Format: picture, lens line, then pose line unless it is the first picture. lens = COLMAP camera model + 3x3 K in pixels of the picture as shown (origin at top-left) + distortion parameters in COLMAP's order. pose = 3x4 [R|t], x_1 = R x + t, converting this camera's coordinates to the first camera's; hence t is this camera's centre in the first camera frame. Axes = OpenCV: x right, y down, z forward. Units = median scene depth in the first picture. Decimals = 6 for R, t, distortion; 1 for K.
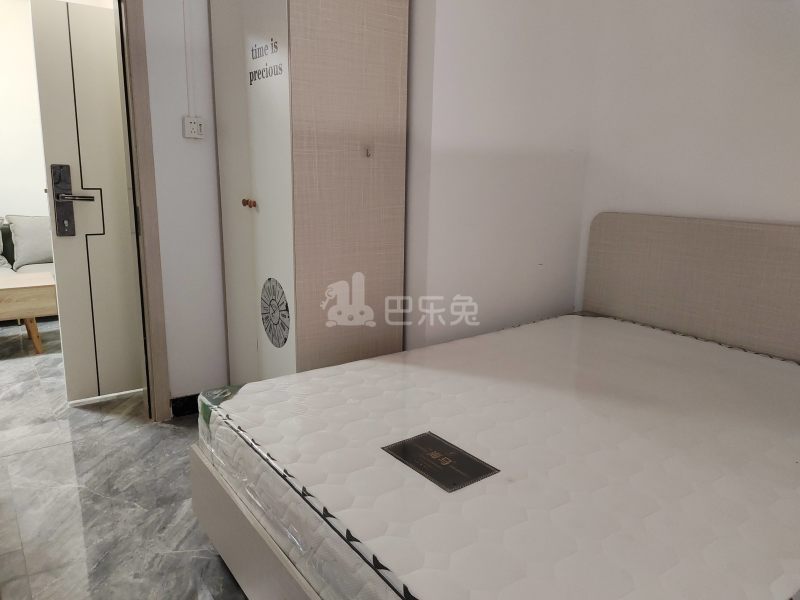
lens RADIAL K [[579.4, 0, 404.1], [0, 579.4, 299.5], [0, 0, 1]] dist [0.001386, 0.000924]
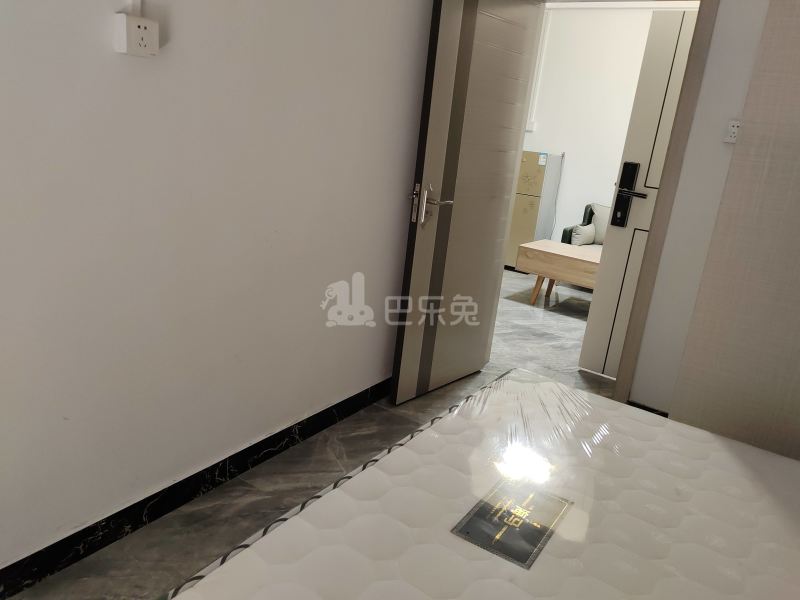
lens RADIAL K [[579.4, 0, 404.1], [0, 579.4, 299.5], [0, 0, 1]] dist [0.001386, 0.000924]
pose [[0.341565, 0.288767, -0.894398, 0.314131], [-0.306633, 0.933798, 0.184386, -0.057496], [0.888431, 0.211272, 0.407498, 0.214210]]
